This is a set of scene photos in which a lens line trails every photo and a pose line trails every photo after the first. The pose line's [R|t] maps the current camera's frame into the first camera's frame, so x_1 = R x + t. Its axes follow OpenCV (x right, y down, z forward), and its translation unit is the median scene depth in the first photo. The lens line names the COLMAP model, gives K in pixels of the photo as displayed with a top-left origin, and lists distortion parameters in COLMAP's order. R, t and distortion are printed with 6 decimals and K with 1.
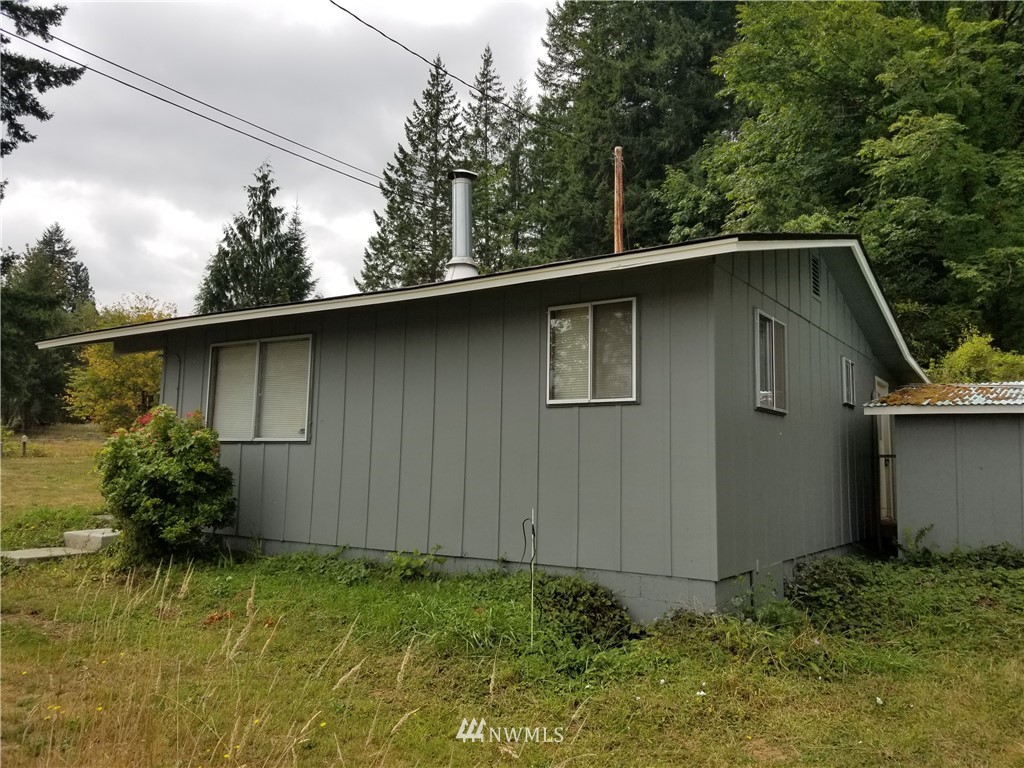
lens RADIAL K [[768.5, 0, 512.0], [0, 768.5, 384.0], [0, 0, 1]] dist [0.080565, -0.134662]
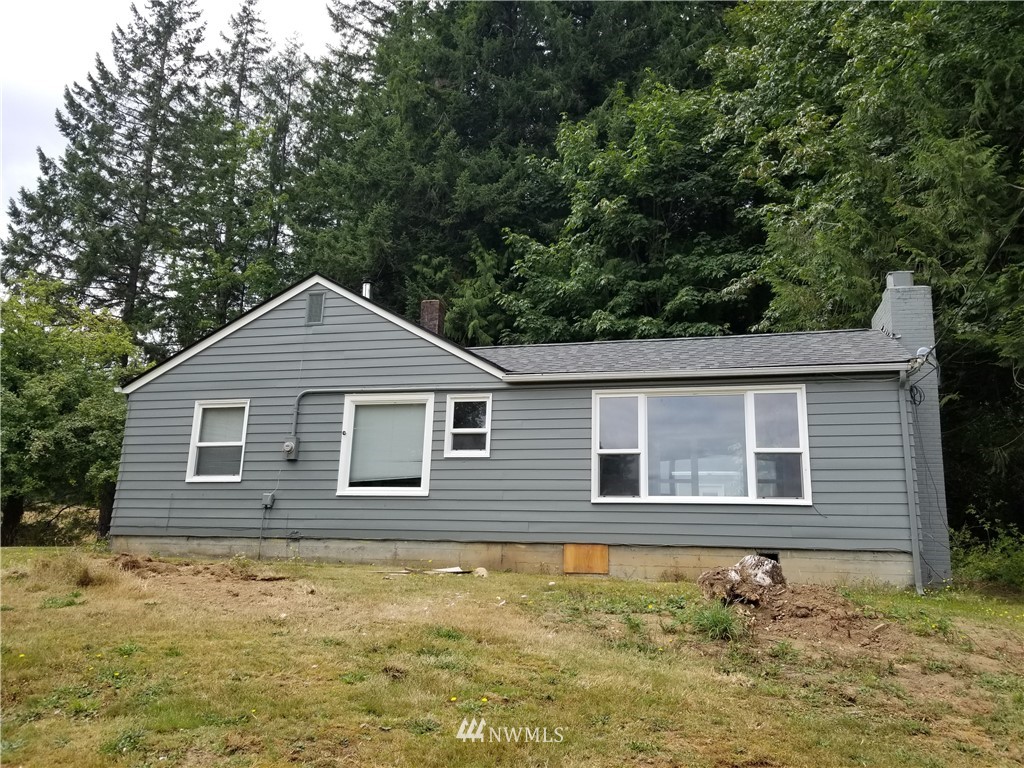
lens RADIAL K [[768.5, 0, 512.0], [0, 768.5, 384.0], [0, 0, 1]] dist [0.080565, -0.134662]
pose [[0.933275, 0.091422, 0.347332, -0.025999], [-0.055152, 0.992071, -0.112934, 0.006595], [-0.354902, 0.086243, 0.930917, 0.310570]]
